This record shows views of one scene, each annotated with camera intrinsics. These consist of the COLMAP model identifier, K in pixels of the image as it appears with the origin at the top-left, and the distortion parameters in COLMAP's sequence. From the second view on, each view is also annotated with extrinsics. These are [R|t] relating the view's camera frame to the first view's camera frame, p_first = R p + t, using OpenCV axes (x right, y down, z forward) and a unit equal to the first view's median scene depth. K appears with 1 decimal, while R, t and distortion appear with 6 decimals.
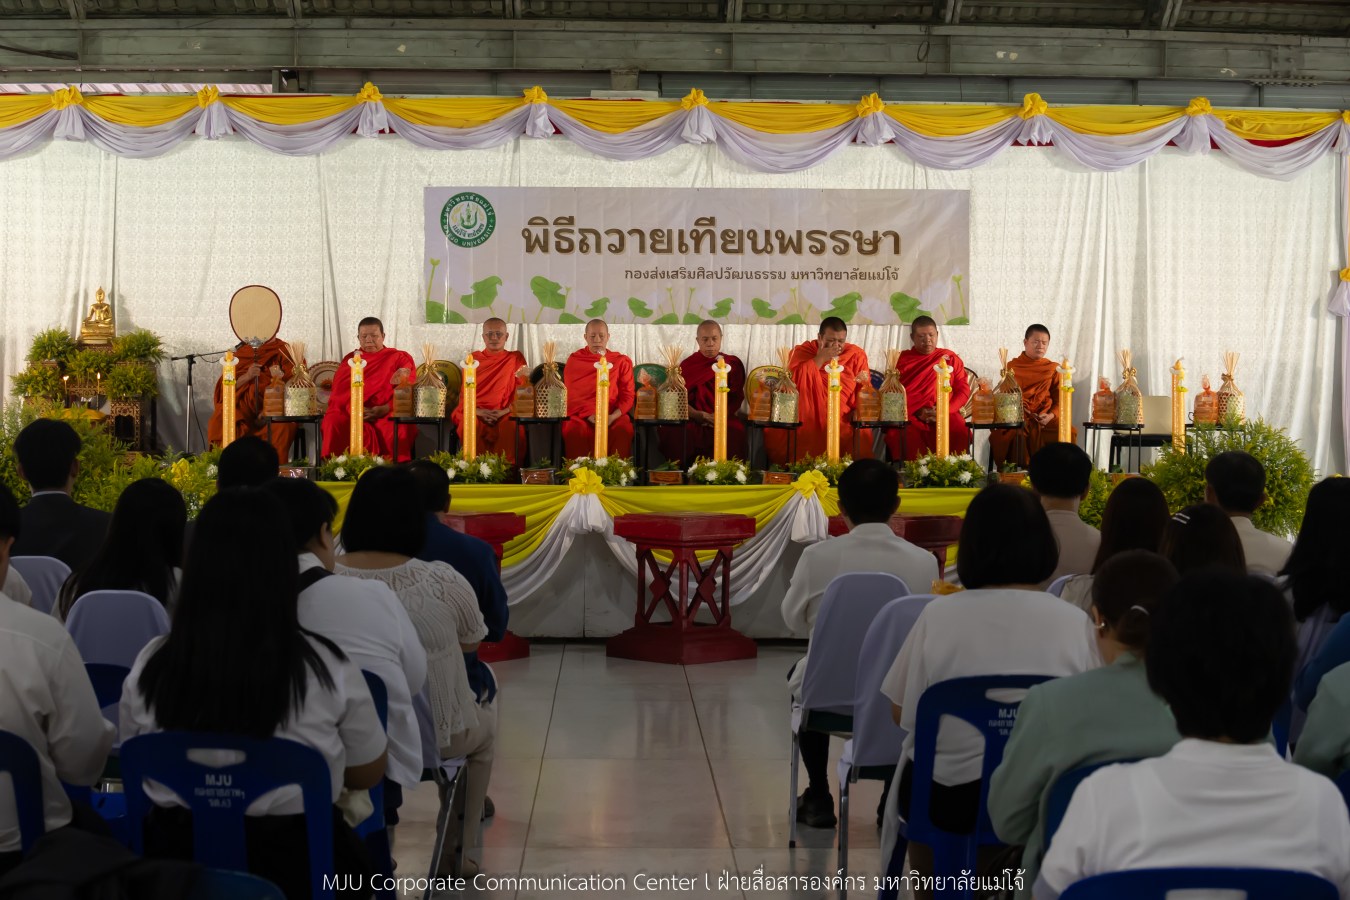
lens RADIAL K [[2228.0, 0, 675.2], [0, 2228.0, 450.8], [0, 0, 1]] dist [-0.155904, 0.000000]
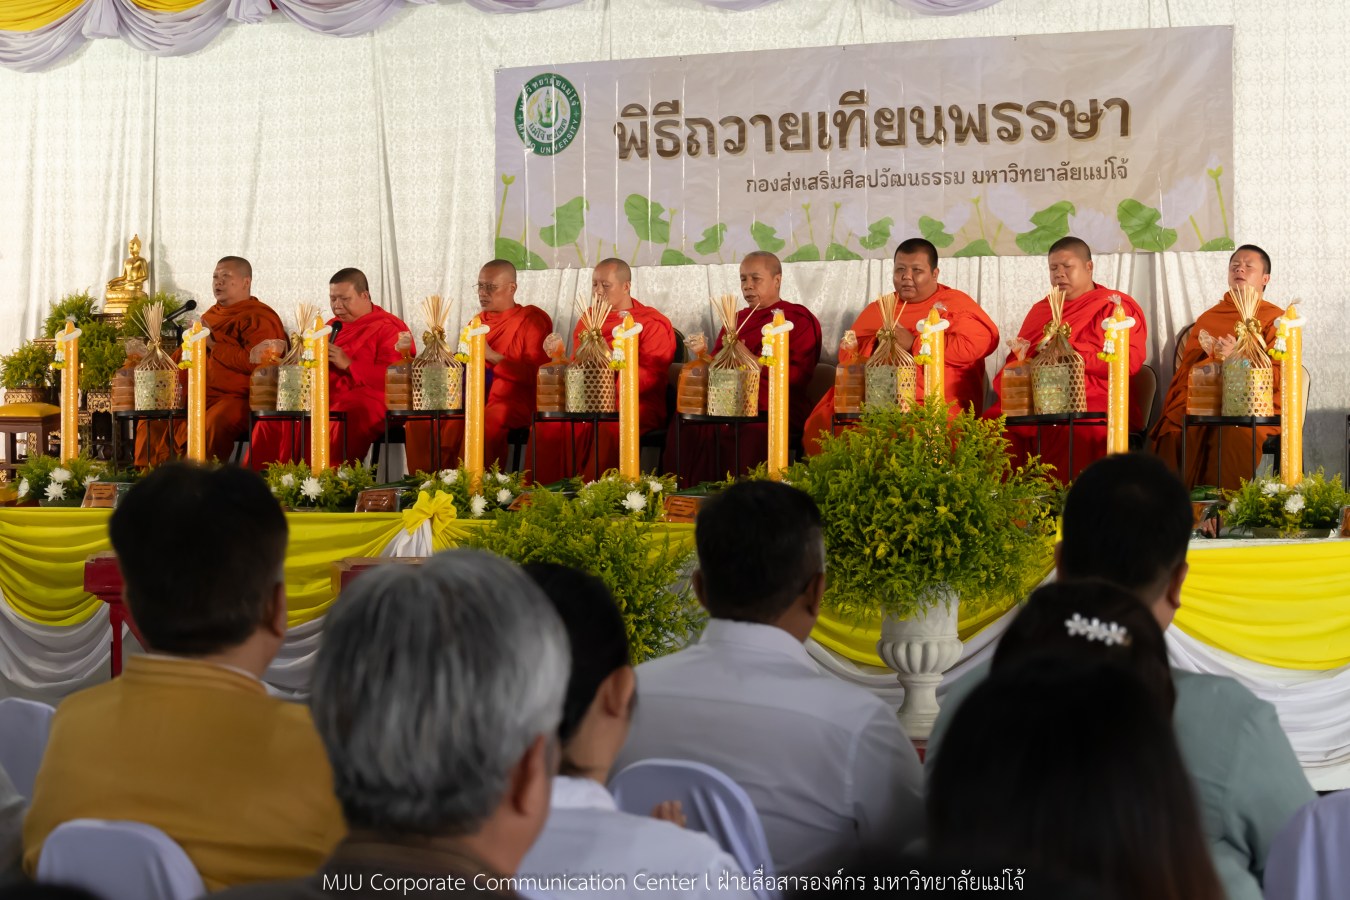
lens RADIAL K [[3734.1, 0, 663.8], [0, 3734.1, 450.0], [0, 0, 1]] dist [-0.698323, 0.000000]
pose [[0.808477, -0.000125, -0.588528, 0.586324], [-0.004523, 0.999969, -0.006427, 0.003536], [0.588511, 0.007858, 0.808451, 0.122498]]
